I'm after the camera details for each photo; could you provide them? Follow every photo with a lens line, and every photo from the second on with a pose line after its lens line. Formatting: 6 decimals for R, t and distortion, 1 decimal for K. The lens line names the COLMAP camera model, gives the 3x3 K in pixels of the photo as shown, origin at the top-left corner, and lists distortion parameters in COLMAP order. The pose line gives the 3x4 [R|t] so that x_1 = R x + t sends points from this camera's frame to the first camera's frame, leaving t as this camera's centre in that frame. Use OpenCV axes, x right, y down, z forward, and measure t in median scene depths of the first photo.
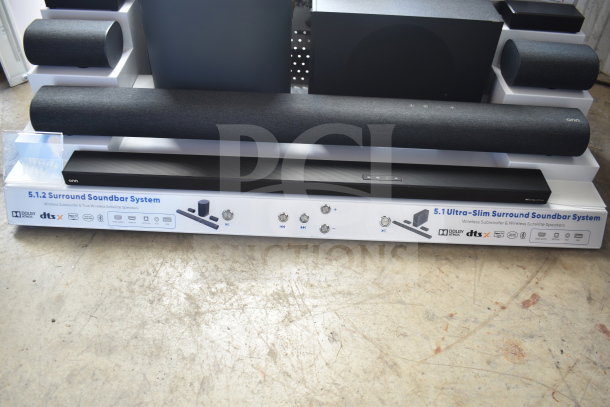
lens RADIAL K [[514.4, 0, 305.0], [0, 514.4, 203.5], [0, 0, 1]] dist [-0.077836, 0.001173]
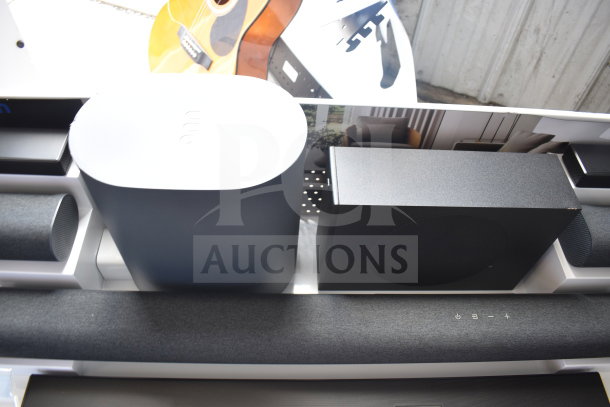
lens RADIAL K [[476.2, 0, 305.0], [0, 476.2, 203.5], [0, 0, 1]] dist [-0.097313, 0.011259]
pose [[0.998792, -0.017509, 0.045914, -0.055565], [0.009763, 0.986445, 0.163799, -0.471955], [-0.048159, -0.163153, 0.985425, 0.320296]]
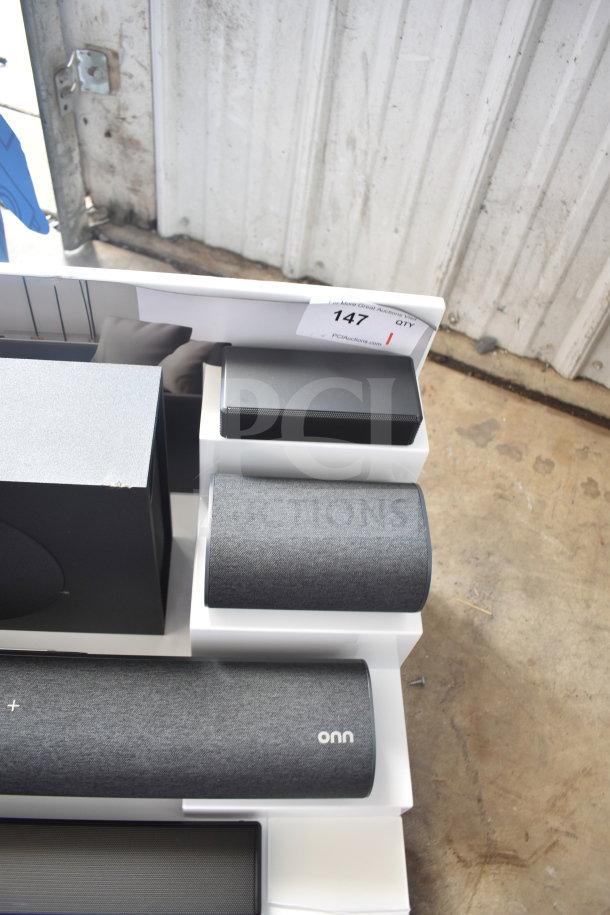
lens RADIAL K [[714.3, 0, 305.0], [0, 714.3, 457.5], [0, 0, 1]] dist [-0.097313, 0.011259]
pose [[0.994949, 0.010600, 0.099820, 0.438932], [-0.028890, 0.982573, 0.183616, -0.458619], [-0.096134, -0.185572, 0.977917, 0.496793]]
